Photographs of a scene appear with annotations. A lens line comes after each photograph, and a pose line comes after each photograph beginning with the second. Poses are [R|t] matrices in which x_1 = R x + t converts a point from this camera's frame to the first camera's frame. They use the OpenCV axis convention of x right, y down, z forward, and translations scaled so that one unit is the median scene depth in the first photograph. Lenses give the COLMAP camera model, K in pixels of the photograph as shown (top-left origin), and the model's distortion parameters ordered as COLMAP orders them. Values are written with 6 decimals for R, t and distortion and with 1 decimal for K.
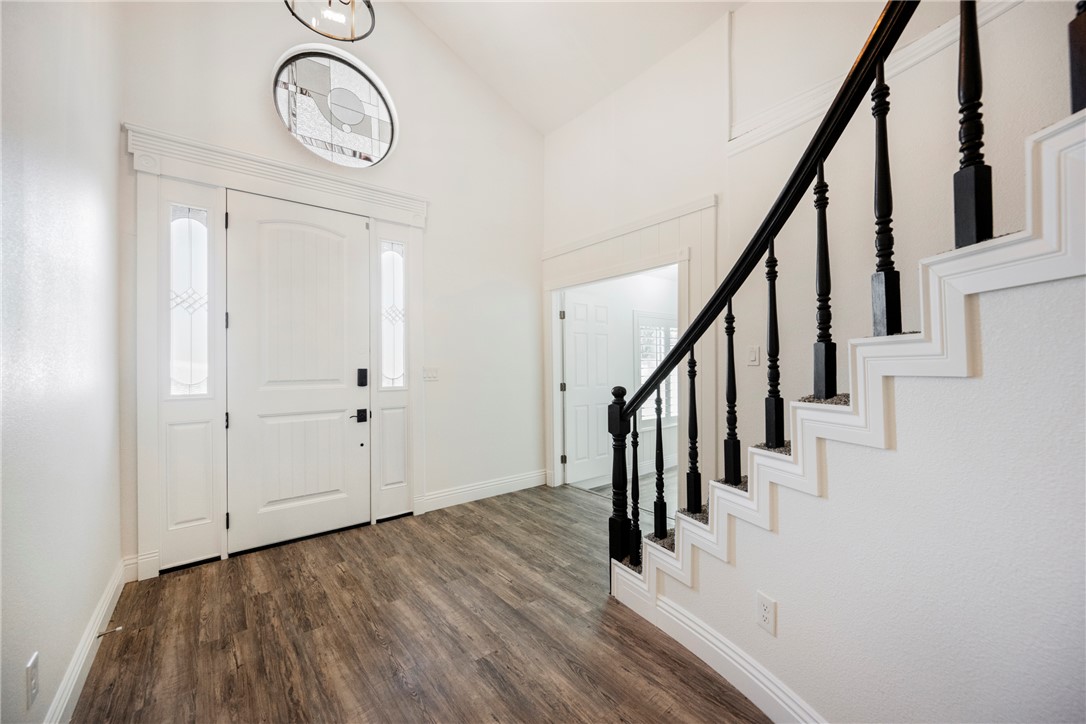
lens RADIAL K [[426.8, 0, 544.1], [0, 426.8, 359.9], [0, 0, 1]] dist [0.002022, 0.000302]
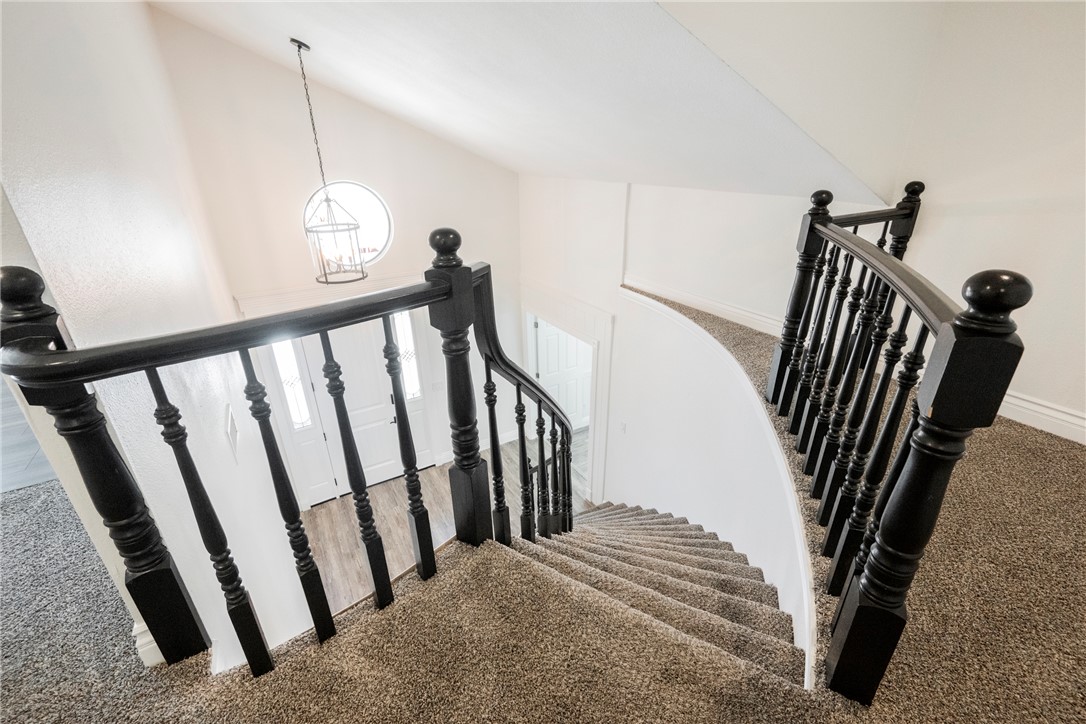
lens RADIAL K [[485.4, 0, 543.0], [0, 485.4, 362.0], [0, 0, 1]] dist [0.001169, 0.000043]
pose [[0.989927, 0.046804, -0.133618, 0.402993], [0.014079, 0.906555, 0.421853, -0.948345], [0.140876, -0.419485, 0.896764, -0.540050]]
